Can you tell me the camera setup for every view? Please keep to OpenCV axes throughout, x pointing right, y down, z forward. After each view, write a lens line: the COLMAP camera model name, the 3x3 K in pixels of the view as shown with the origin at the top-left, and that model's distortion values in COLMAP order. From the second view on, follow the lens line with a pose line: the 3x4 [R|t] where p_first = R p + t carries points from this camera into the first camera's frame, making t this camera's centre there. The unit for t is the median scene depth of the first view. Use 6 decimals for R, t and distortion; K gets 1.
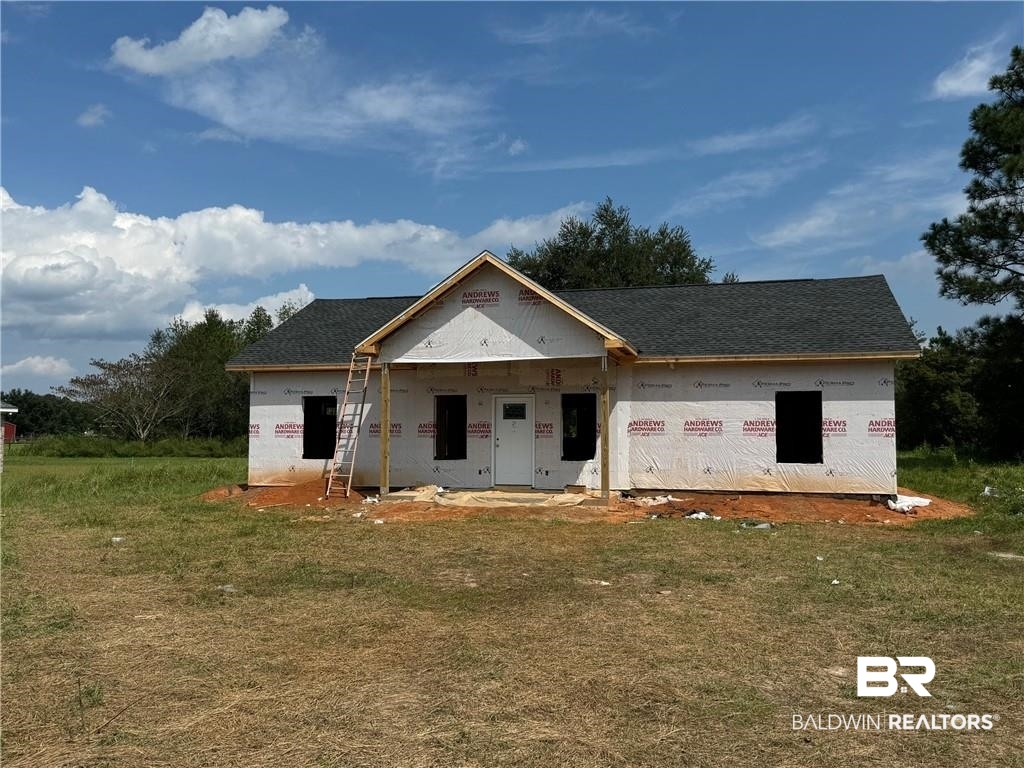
lens RADIAL K [[924.9, 0, 512.0], [0, 924.9, 384.0], [0, 0, 1]] dist [0.189496, -0.295227]
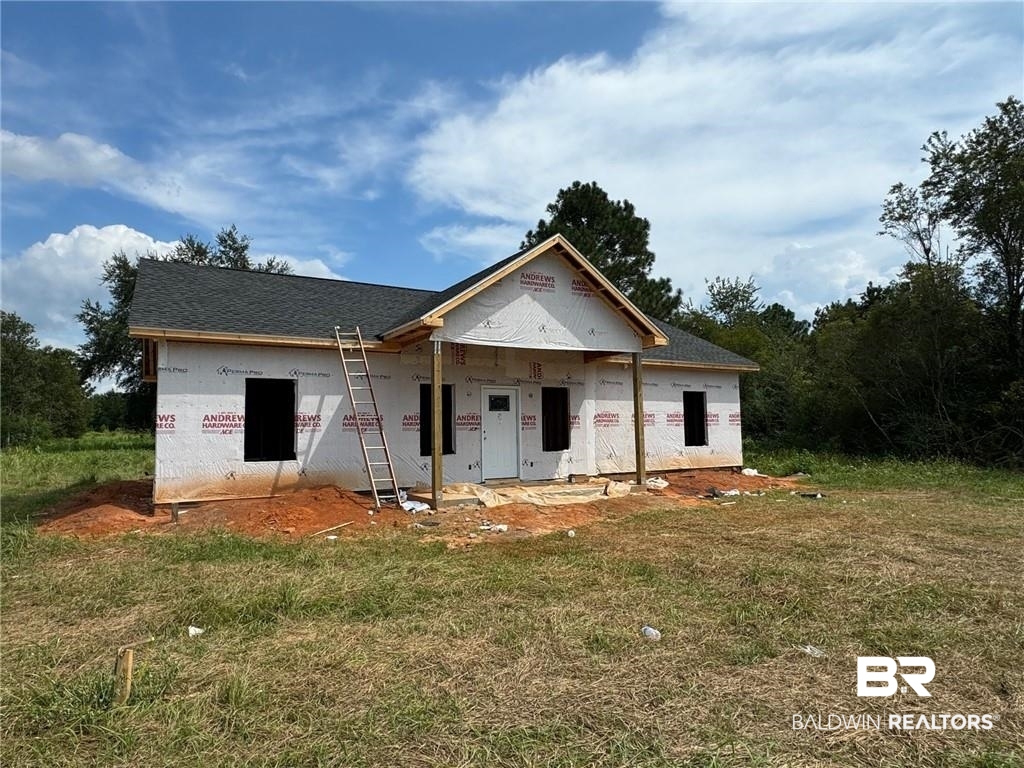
lens RADIAL K [[581.6, 0, 508.2], [0, 581.6, 357.5], [0, 0, 1]] dist [-0.004549, 0.000173]
pose [[0.718582, 0.073325, 0.691566, -0.419176], [-0.031190, 0.996823, -0.073283, 0.026119], [-0.694743, 0.031089, 0.718586, 0.545550]]
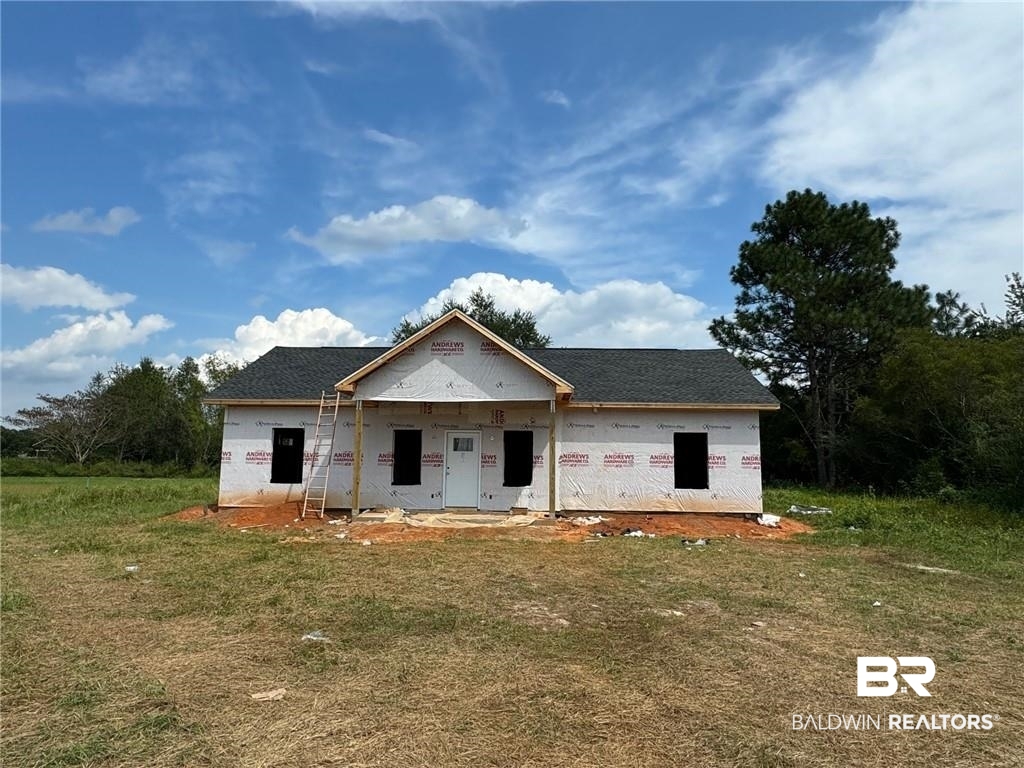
lens RADIAL K [[661.6, 0, 512.0], [0, 661.6, 384.0], [0, 0, 1]] dist [0.009697, 0.004179]
pose [[0.976262, 0.037468, 0.213327, -0.119923], [-0.023901, 0.997545, -0.065825, 0.006294], [-0.215270, 0.059164, 0.974761, 0.151606]]
